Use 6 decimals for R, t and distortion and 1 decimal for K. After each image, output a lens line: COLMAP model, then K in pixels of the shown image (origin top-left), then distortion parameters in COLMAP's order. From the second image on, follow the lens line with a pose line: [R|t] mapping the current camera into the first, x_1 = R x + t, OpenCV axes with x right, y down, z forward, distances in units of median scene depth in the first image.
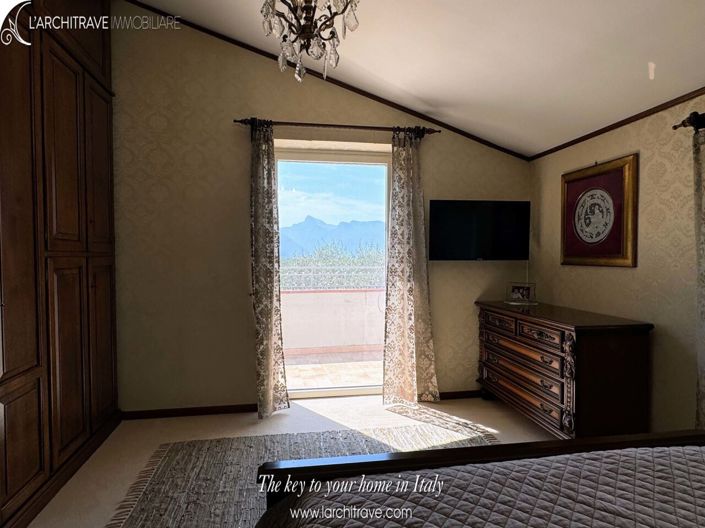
lens RADIAL K [[419.9, 0, 352.5], [0, 419.9, 264.0], [0, 0, 1]] dist [0.000976, 0.002789]
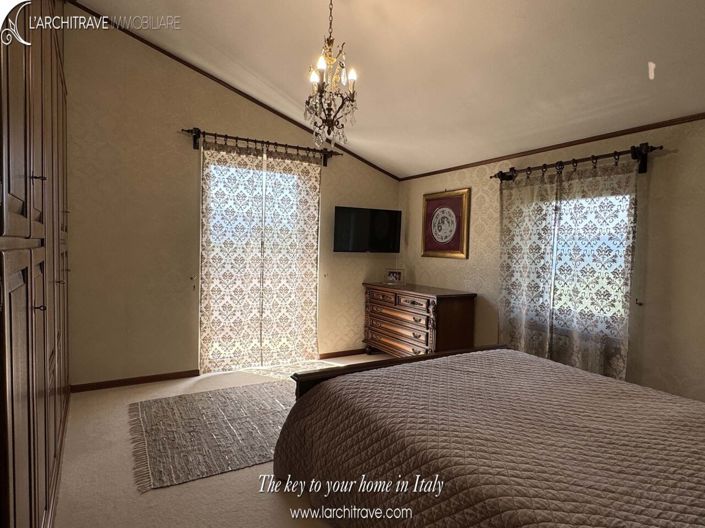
lens RADIAL K [[419.9, 0, 352.5], [0, 419.9, 264.0], [0, 0, 1]] dist [0.000976, 0.002789]
pose [[0.931354, 0.006972, 0.364047, -0.278391], [-0.016598, 0.999590, 0.023320, -0.002647], [-0.363735, -0.027762, 0.931089, -0.290863]]
